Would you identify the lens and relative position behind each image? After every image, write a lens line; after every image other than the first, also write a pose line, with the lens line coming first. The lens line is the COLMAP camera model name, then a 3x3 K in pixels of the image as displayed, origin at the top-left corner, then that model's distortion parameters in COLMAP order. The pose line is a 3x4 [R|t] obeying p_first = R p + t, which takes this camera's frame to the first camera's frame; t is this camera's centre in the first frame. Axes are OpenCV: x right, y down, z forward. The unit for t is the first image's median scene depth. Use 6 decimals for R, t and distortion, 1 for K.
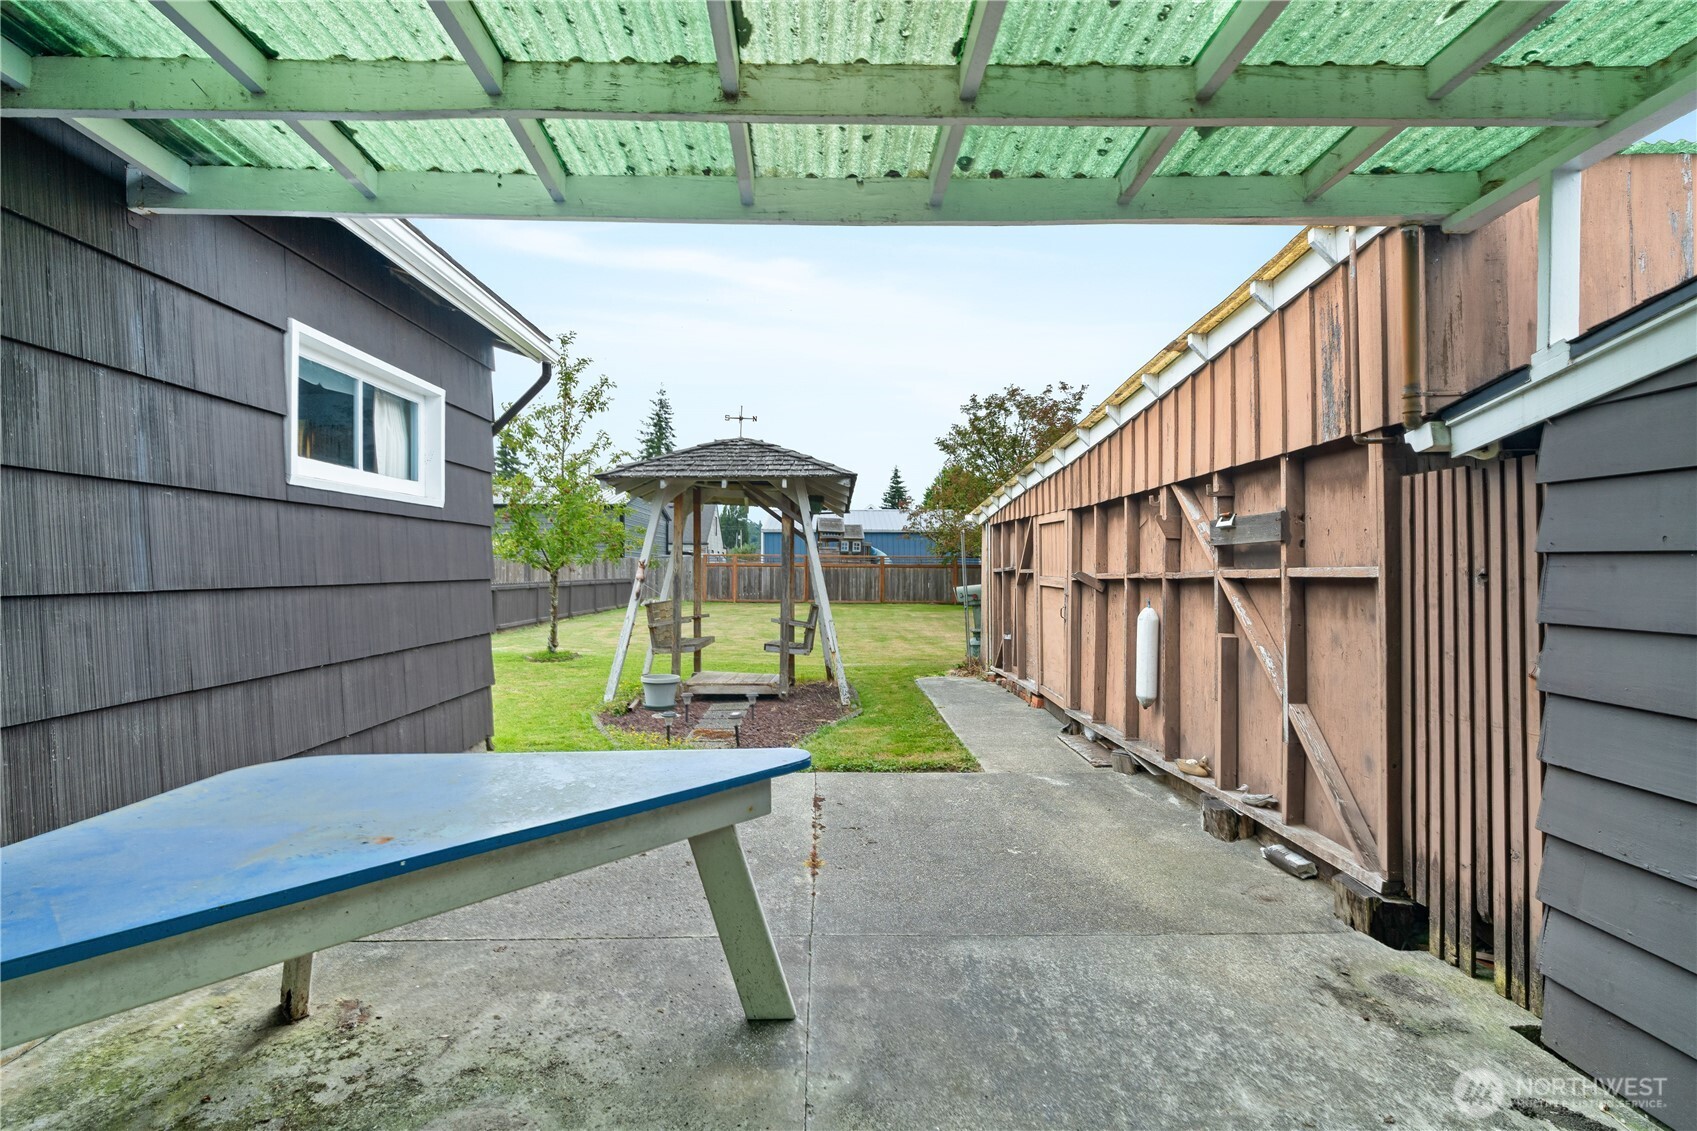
lens RADIAL K [[799.7, 0, 844.0], [0, 799.7, 562.3], [0, 0, 1]] dist [-0.000768, -0.000021]
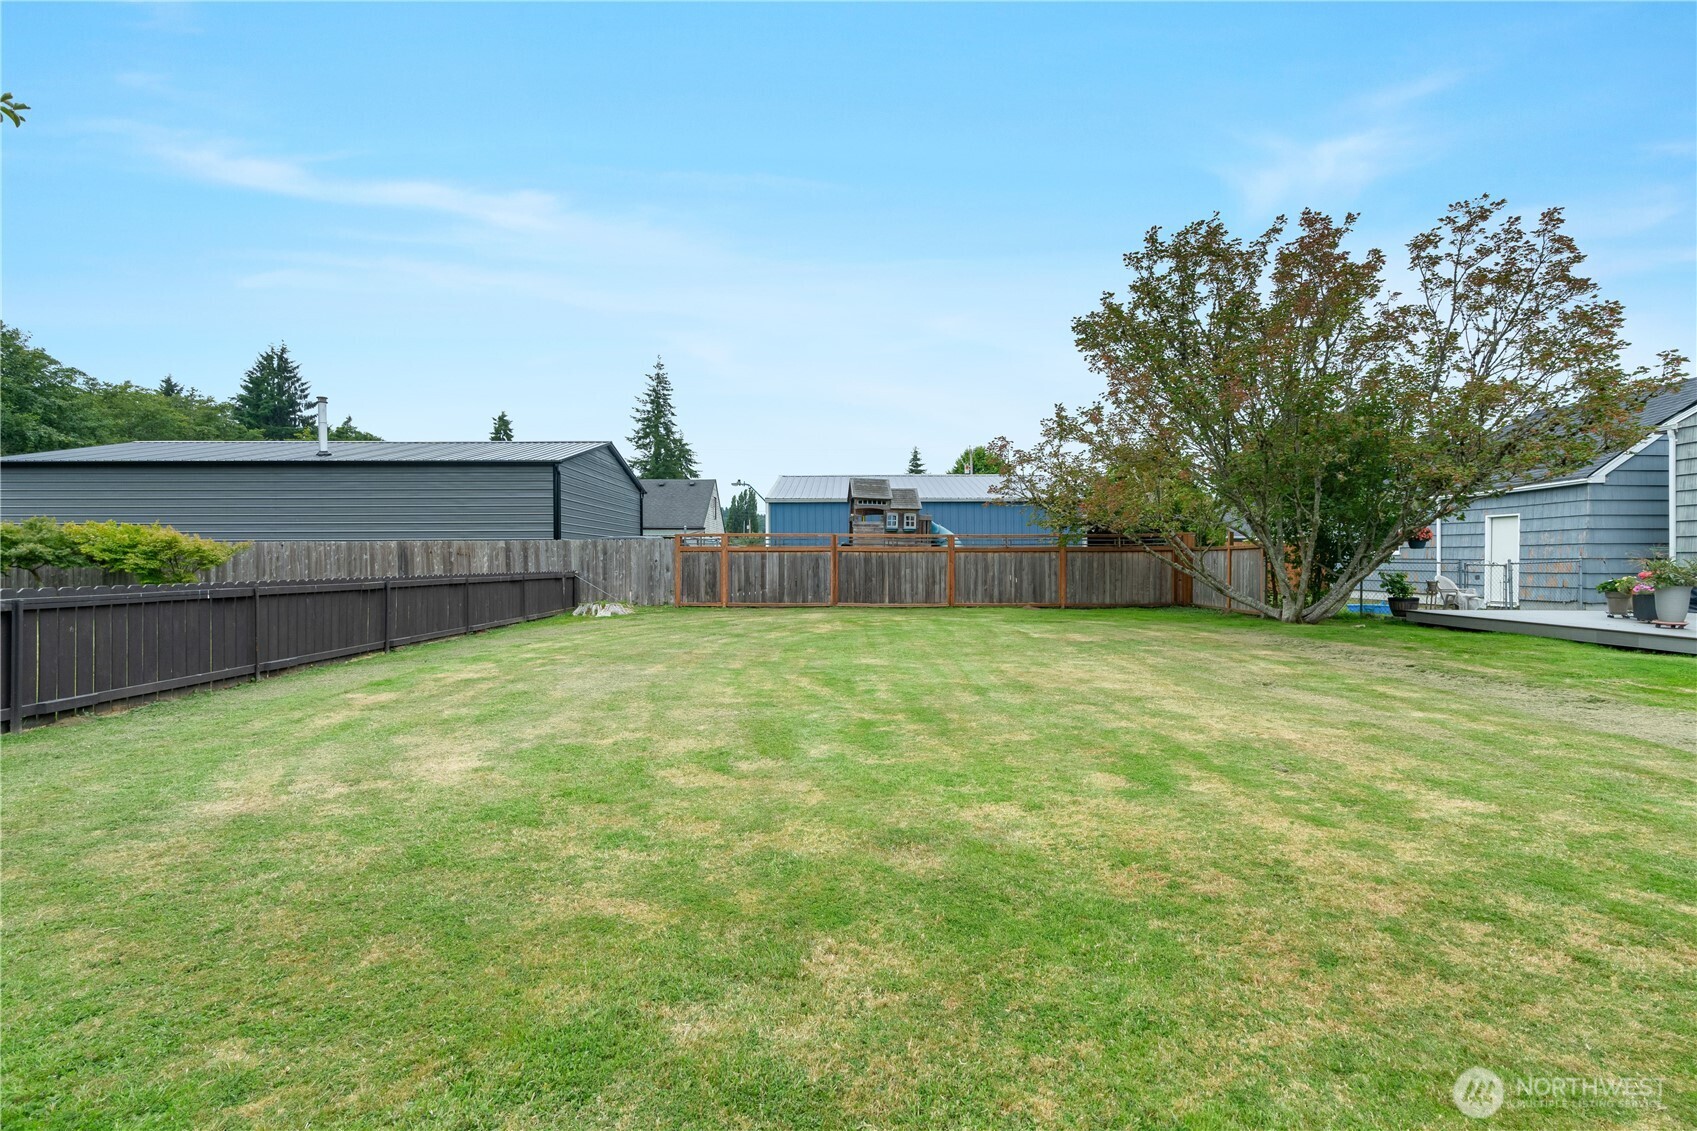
lens RADIAL K [[799.7, 0, 855.0], [0, 799.7, 563.6], [0, 0, 1]] dist [-0.000768, -0.000021]
pose [[0.999984, -0.005192, 0.002185, -0.031836], [0.005162, 0.999894, 0.013621, 0.006450], [-0.002256, -0.013610, 0.999905, 0.349488]]
